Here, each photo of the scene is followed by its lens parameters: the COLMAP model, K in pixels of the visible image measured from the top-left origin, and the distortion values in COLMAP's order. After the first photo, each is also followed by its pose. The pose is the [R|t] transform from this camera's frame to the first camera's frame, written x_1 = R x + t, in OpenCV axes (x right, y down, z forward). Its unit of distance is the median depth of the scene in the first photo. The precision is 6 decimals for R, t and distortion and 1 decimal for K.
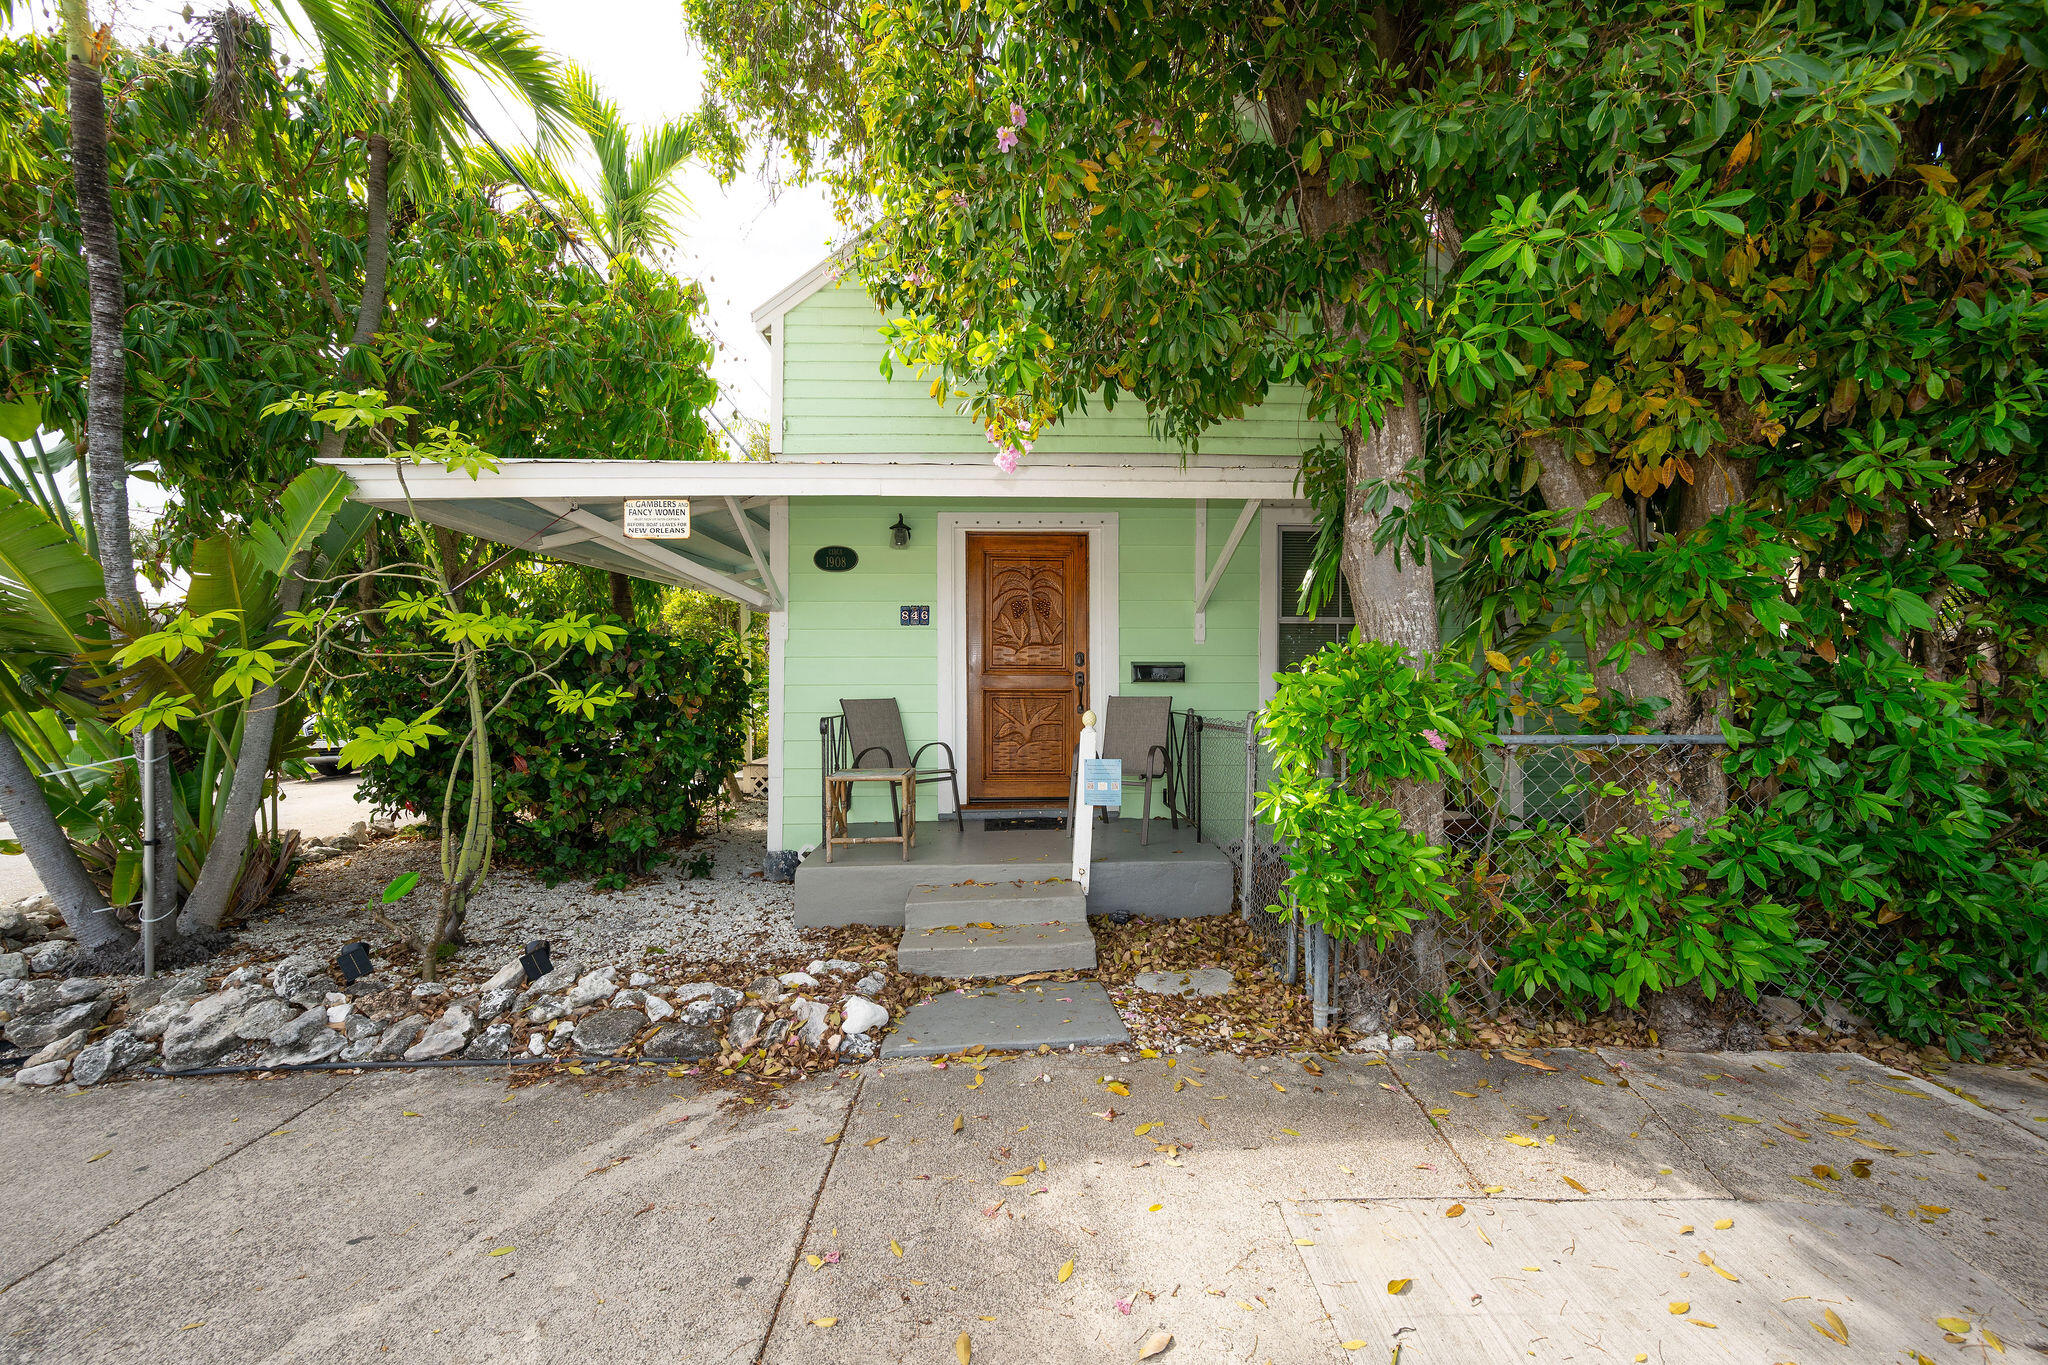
lens RADIAL K [[806.2, 0, 1019.0], [0, 806.2, 680.1], [0, 0, 1]] dist [-0.002033, -0.000455]
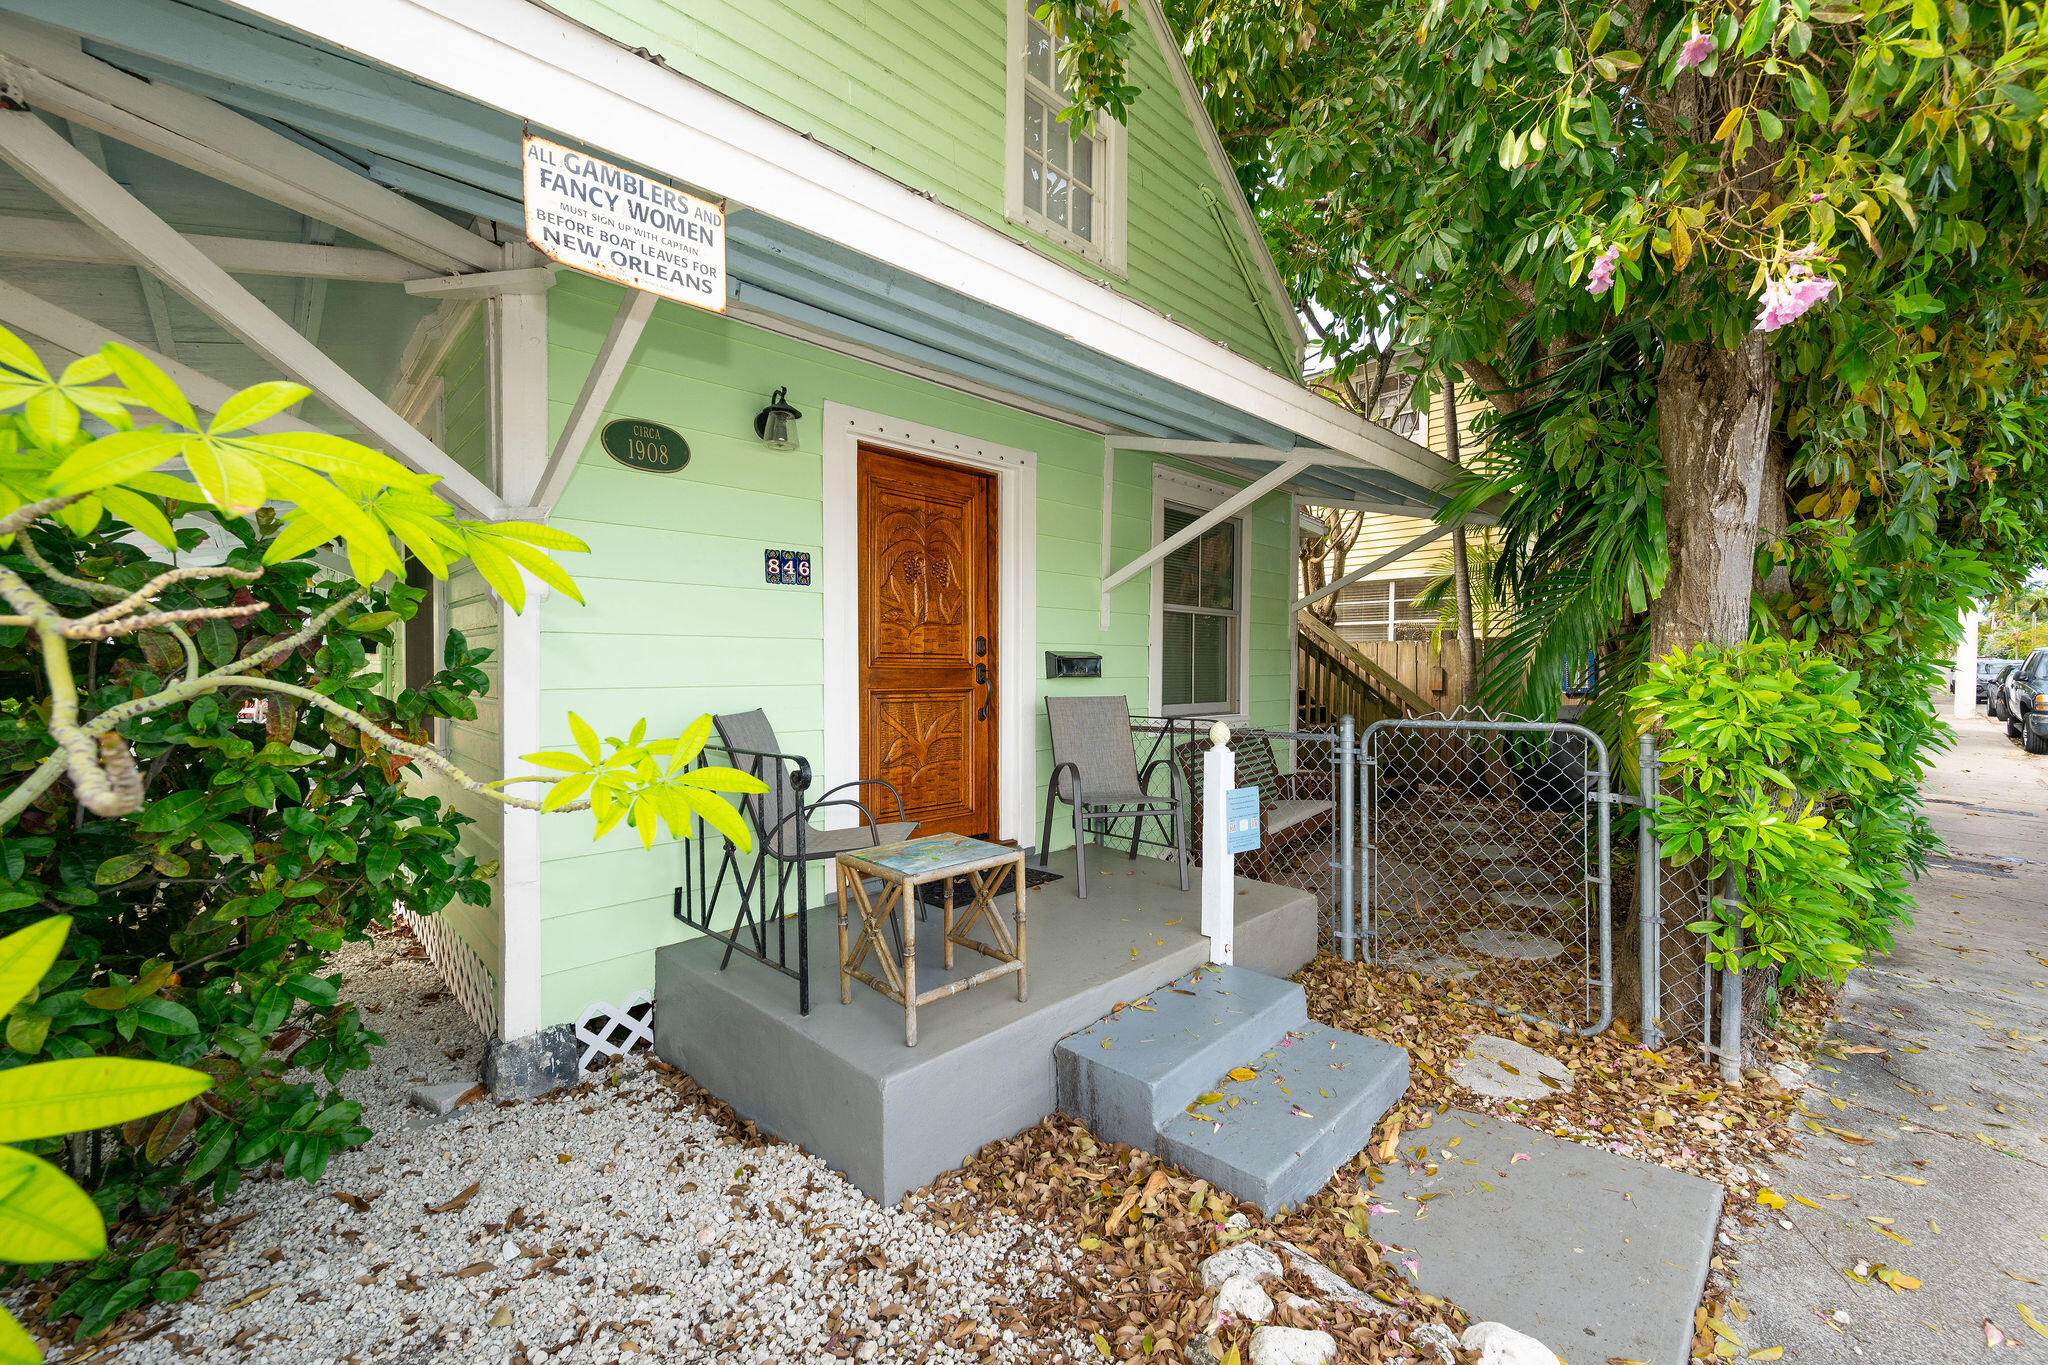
lens RADIAL K [[806.2, 0, 1025.7], [0, 806.2, 684.5], [0, 0, 1]] dist [-0.002033, -0.000455]
pose [[0.740834, -0.014700, 0.671527, -0.559398], [-0.002694, 0.999687, 0.024855, -0.014067], [-0.671682, -0.020222, 0.740563, 0.628212]]
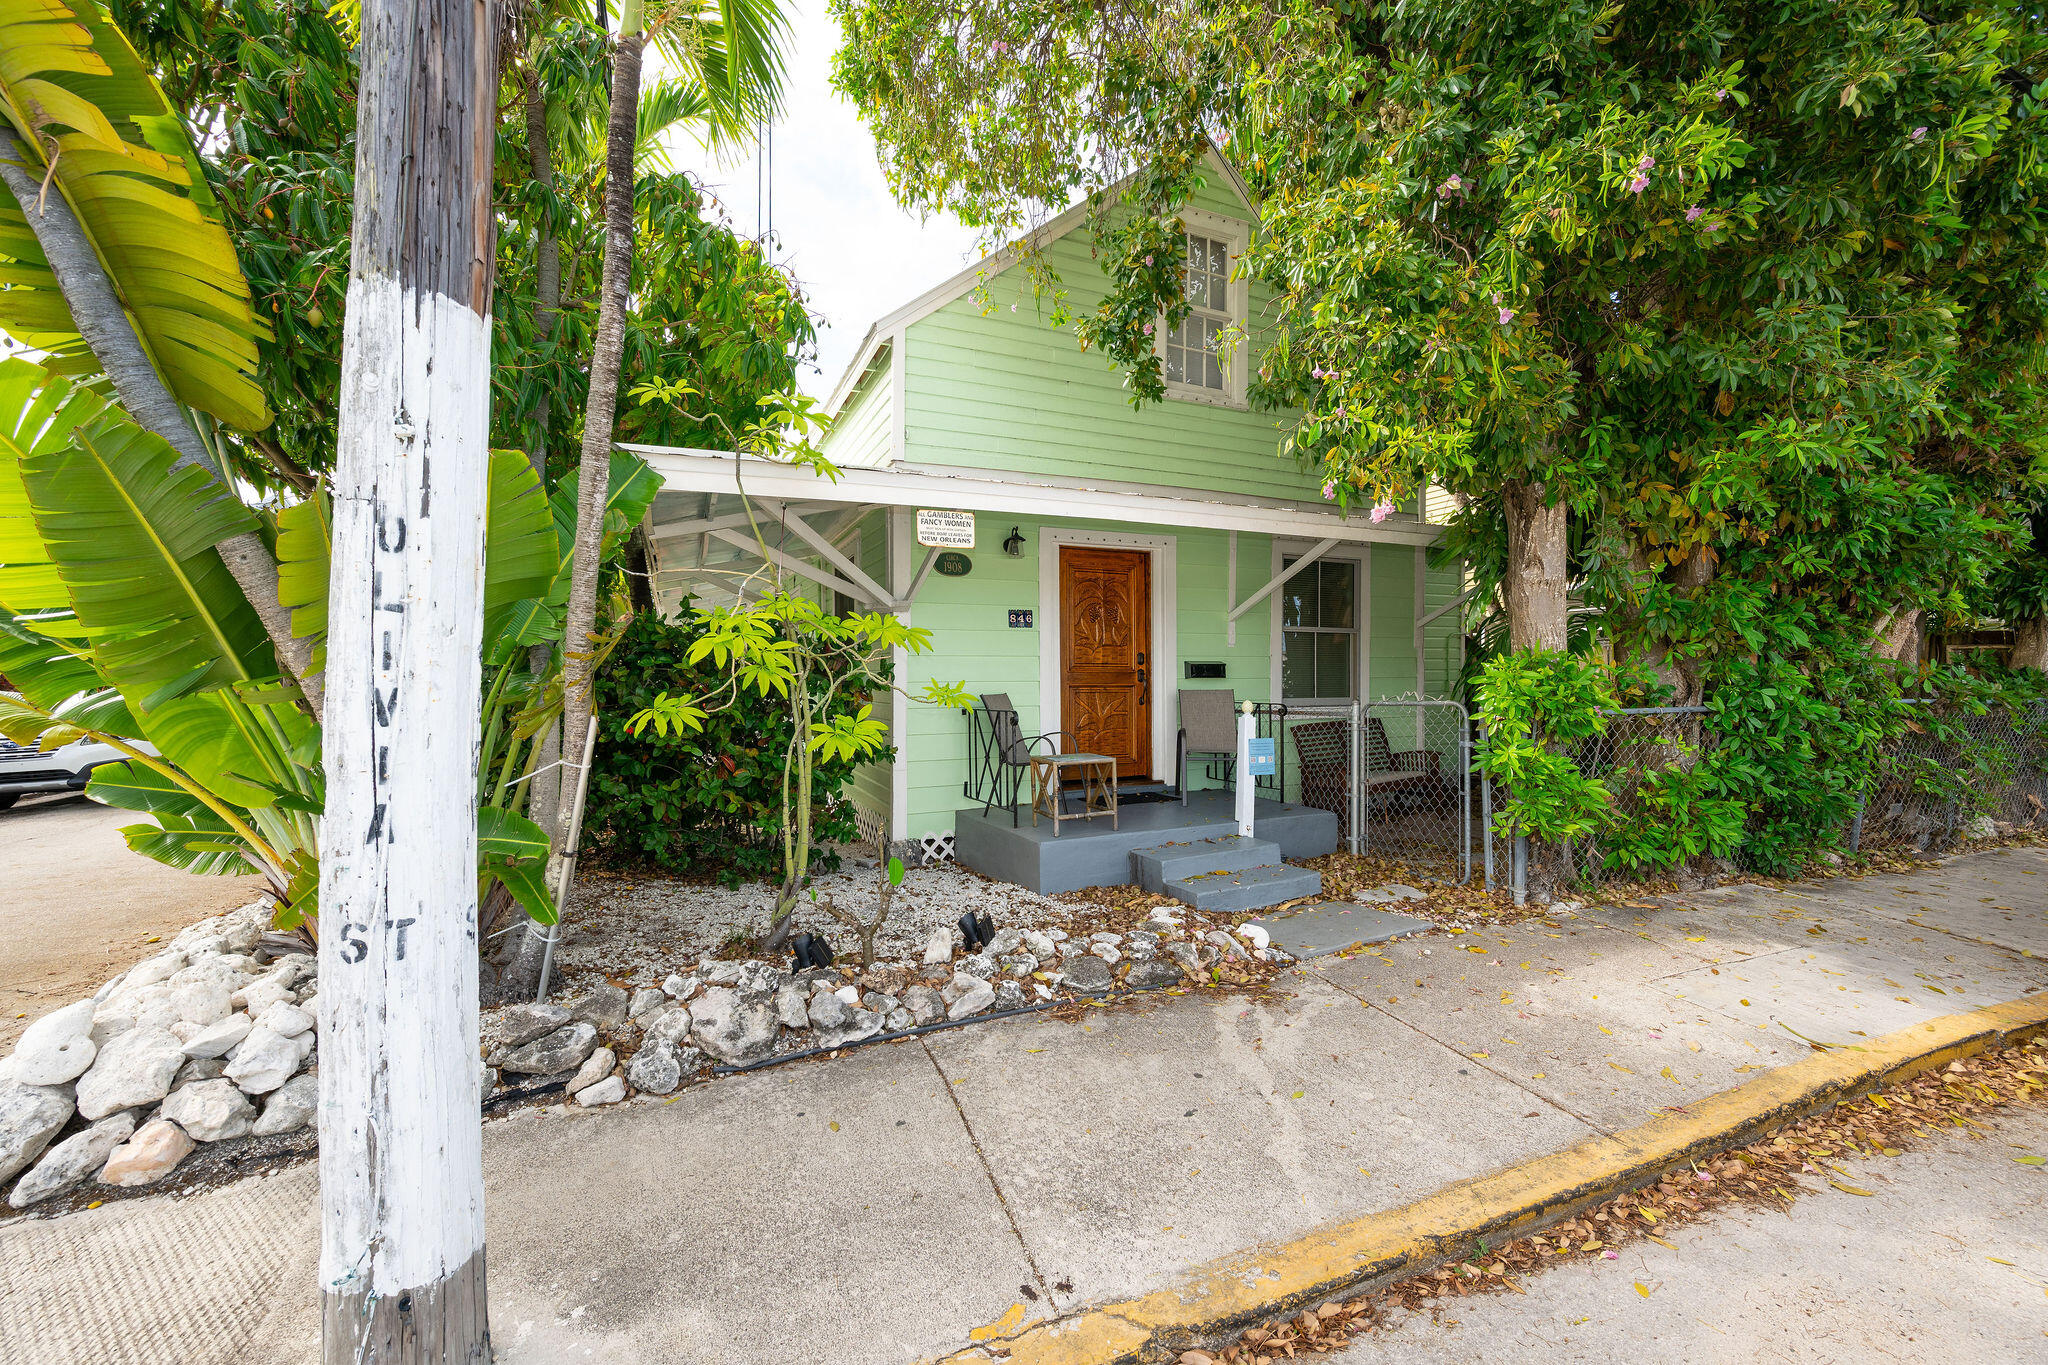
lens RADIAL K [[806.2, 0, 1018.7], [0, 806.2, 684.7], [0, 0, 1]] dist [-0.002033, -0.000455]
pose [[0.931216, -0.007850, 0.364382, -0.755620], [0.004301, 0.999935, 0.010549, -0.001802], [-0.364441, -0.008257, 0.931190, -0.046516]]
